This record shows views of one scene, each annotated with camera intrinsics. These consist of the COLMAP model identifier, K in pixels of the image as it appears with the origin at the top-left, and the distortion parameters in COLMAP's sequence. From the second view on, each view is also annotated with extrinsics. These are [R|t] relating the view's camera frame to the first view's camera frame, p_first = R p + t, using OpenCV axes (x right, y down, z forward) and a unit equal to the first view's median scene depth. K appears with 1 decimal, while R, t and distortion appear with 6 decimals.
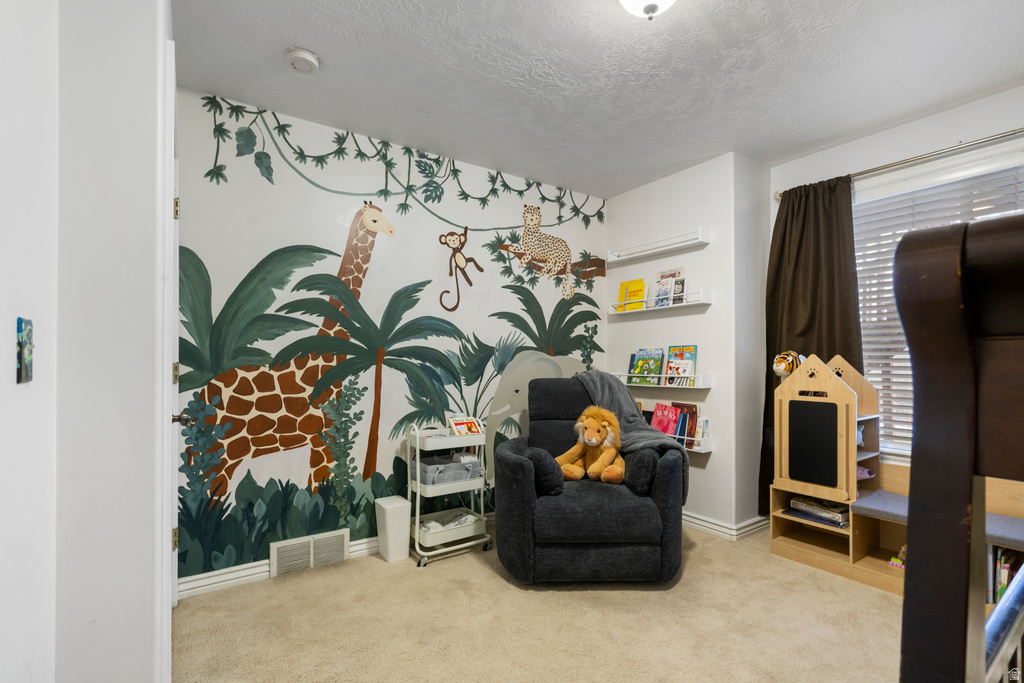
lens RADIAL K [[468.4, 0, 514.7], [0, 468.4, 362.8], [0, 0, 1]] dist [-0.005037, 0.000746]
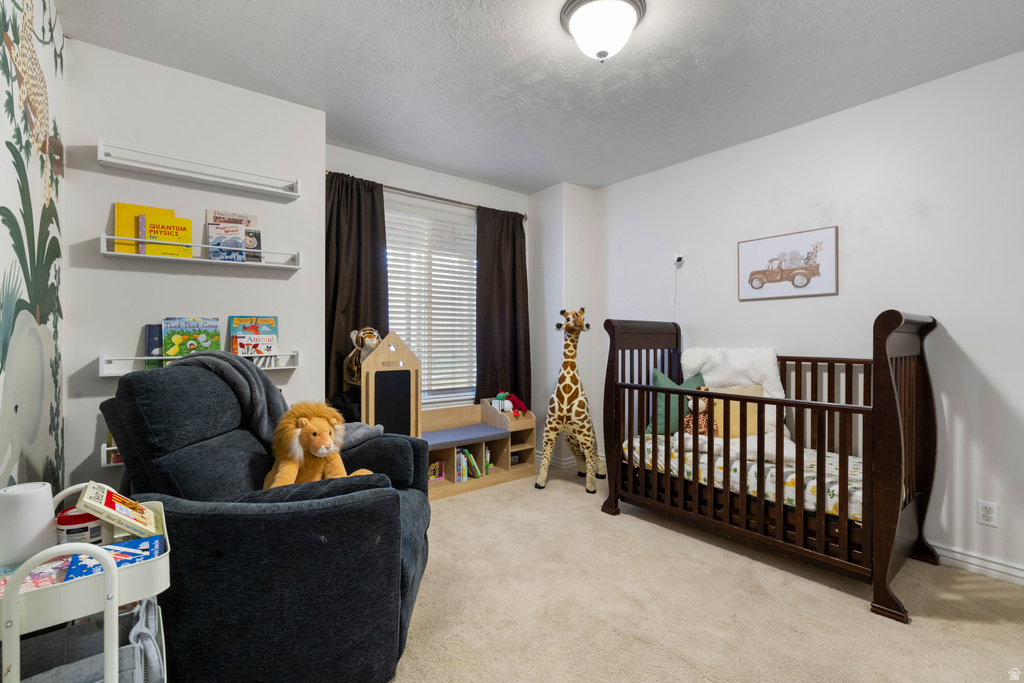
lens RADIAL K [[468.4, 0, 511.4], [0, 468.4, 336.0], [0, 0, 1]] dist [-0.005037, 0.000746]
pose [[-0.063085, 0.001497, 0.998007, -0.452479], [0.004917, 0.999987, -0.001189, -0.000384], [-0.997996, 0.004832, -0.063091, 0.627133]]
